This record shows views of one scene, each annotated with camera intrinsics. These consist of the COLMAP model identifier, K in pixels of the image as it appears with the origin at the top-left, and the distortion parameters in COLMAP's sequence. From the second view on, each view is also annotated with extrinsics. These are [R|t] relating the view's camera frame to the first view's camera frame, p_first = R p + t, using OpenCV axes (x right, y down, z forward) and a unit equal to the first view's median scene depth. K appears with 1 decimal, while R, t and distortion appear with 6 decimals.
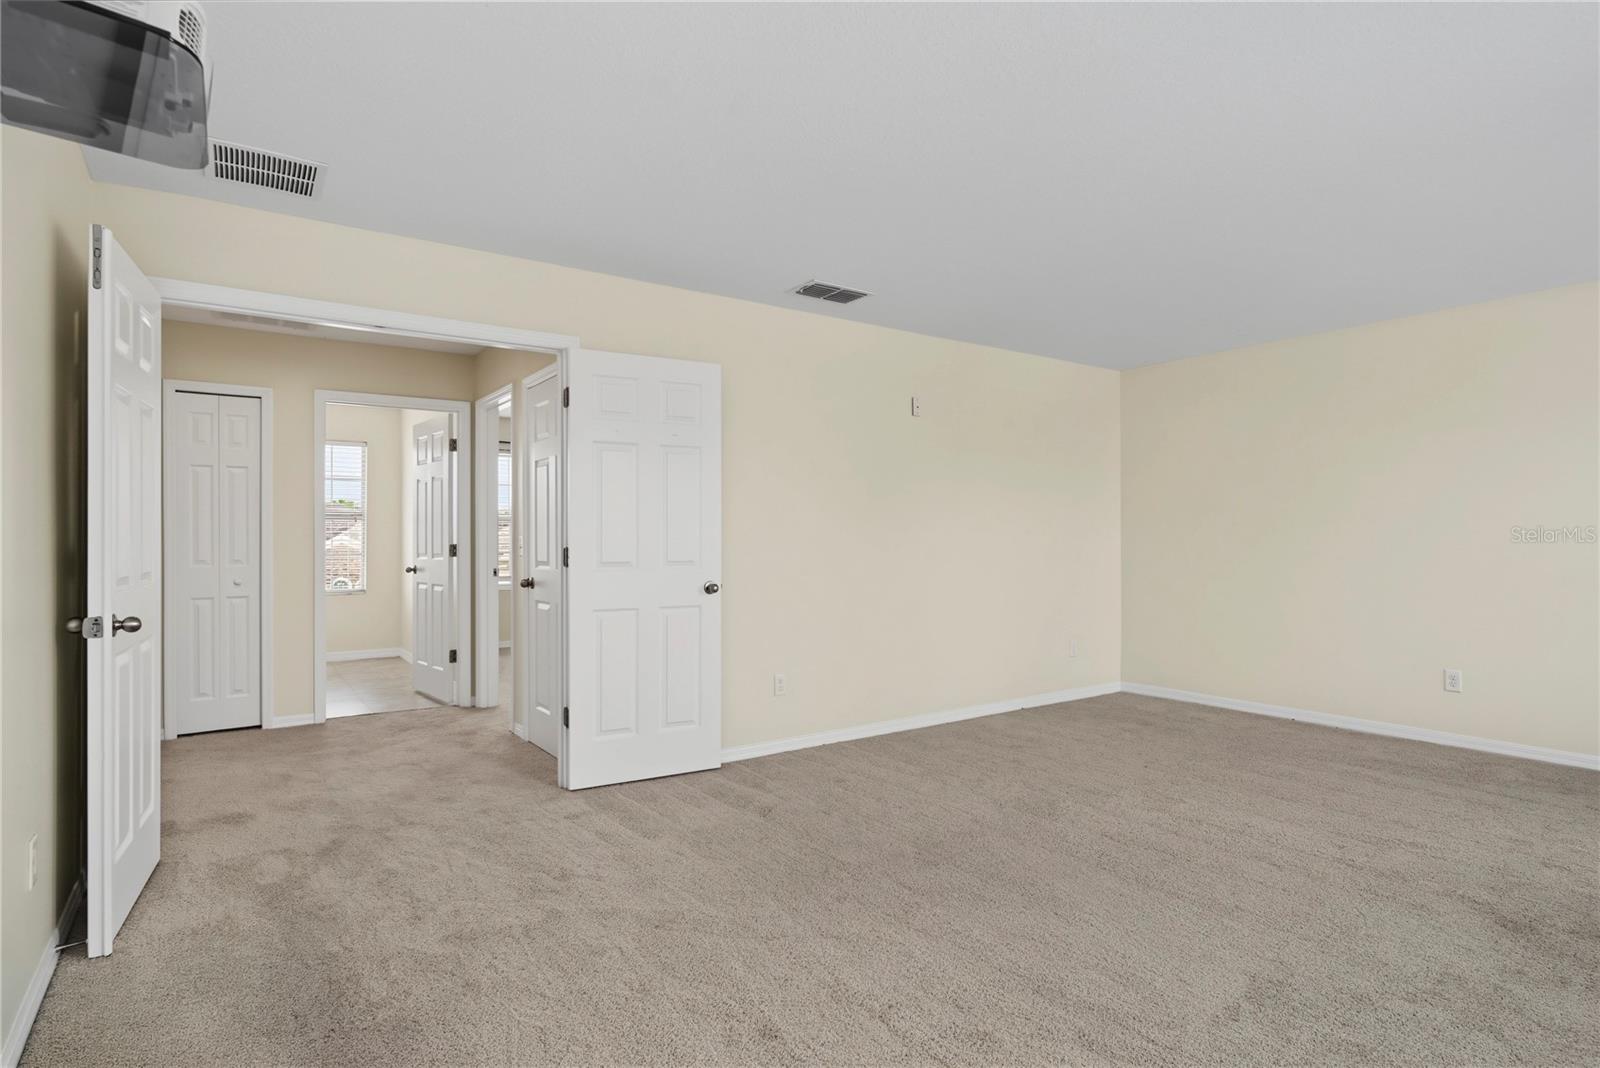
lens RADIAL K [[838.0, 0, 797.5], [0, 838.0, 526.4], [0, 0, 1]] dist [-0.000839, 0.000231]
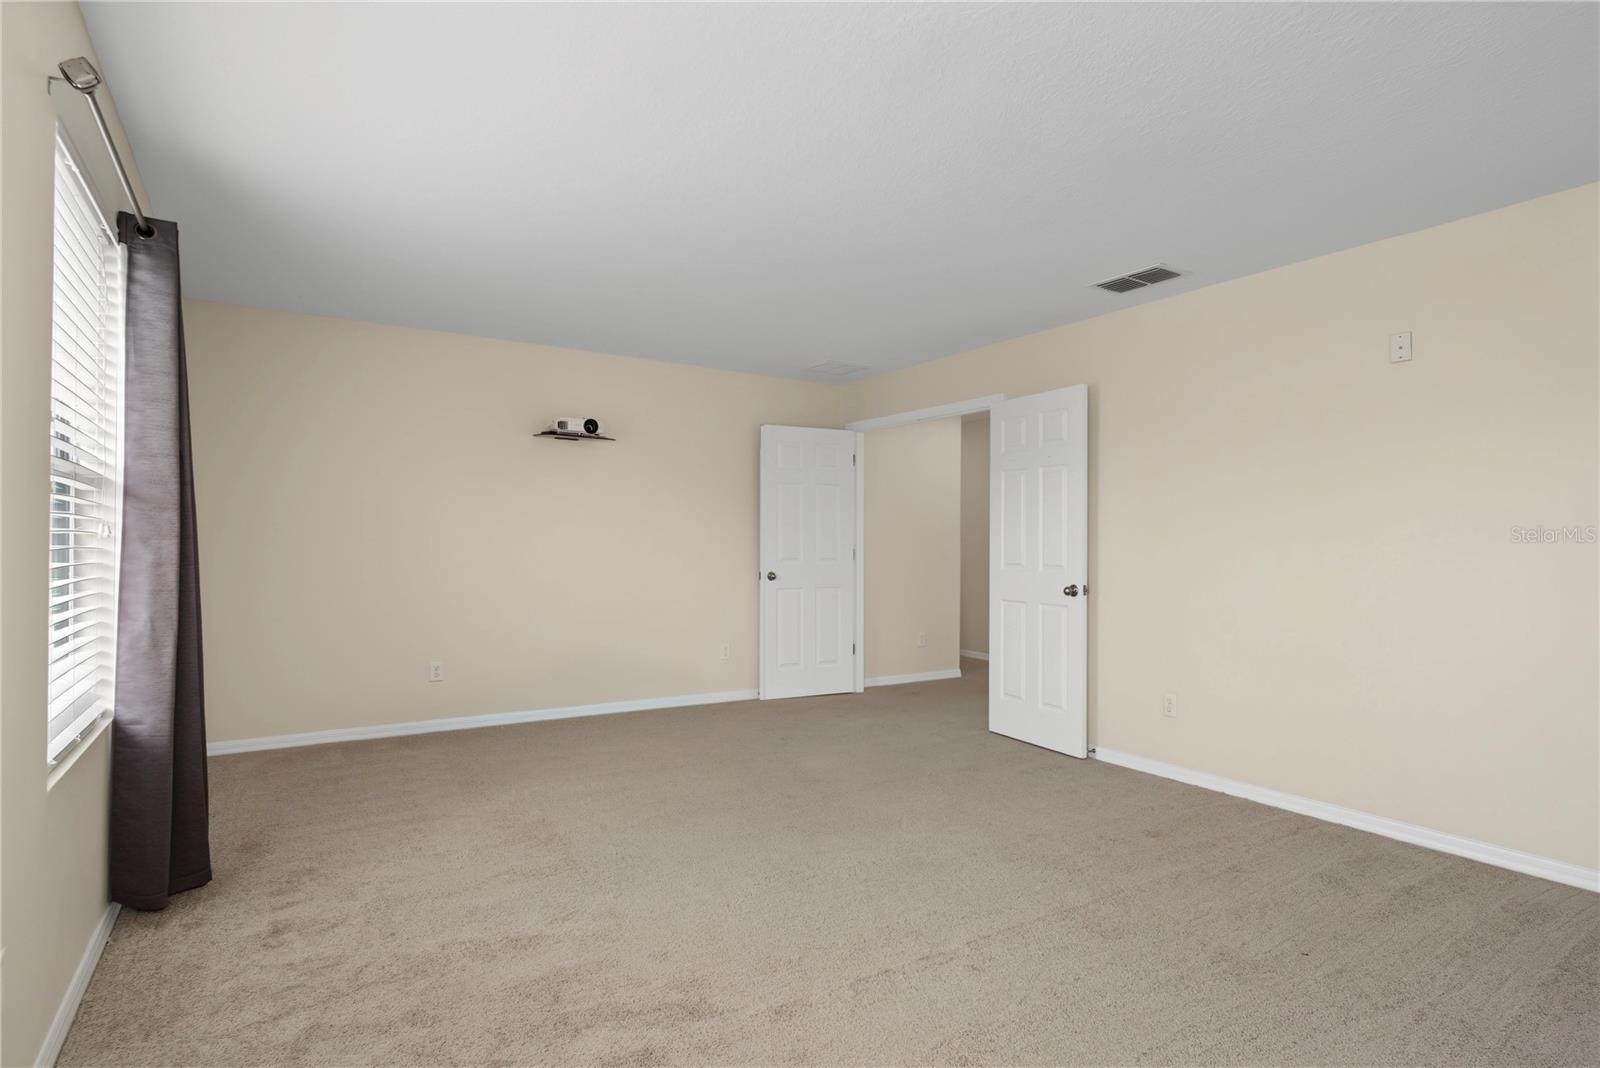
lens RADIAL K [[838.0, 0, 797.5], [0, 838.0, 526.4], [0, 0, 1]] dist [-0.000839, 0.000231]
pose [[-0.028775, -0.018544, -0.999414, 0.967065], [0.003225, 0.999821, -0.018644, 0.008598], [0.999581, -0.003760, -0.028710, 0.651240]]
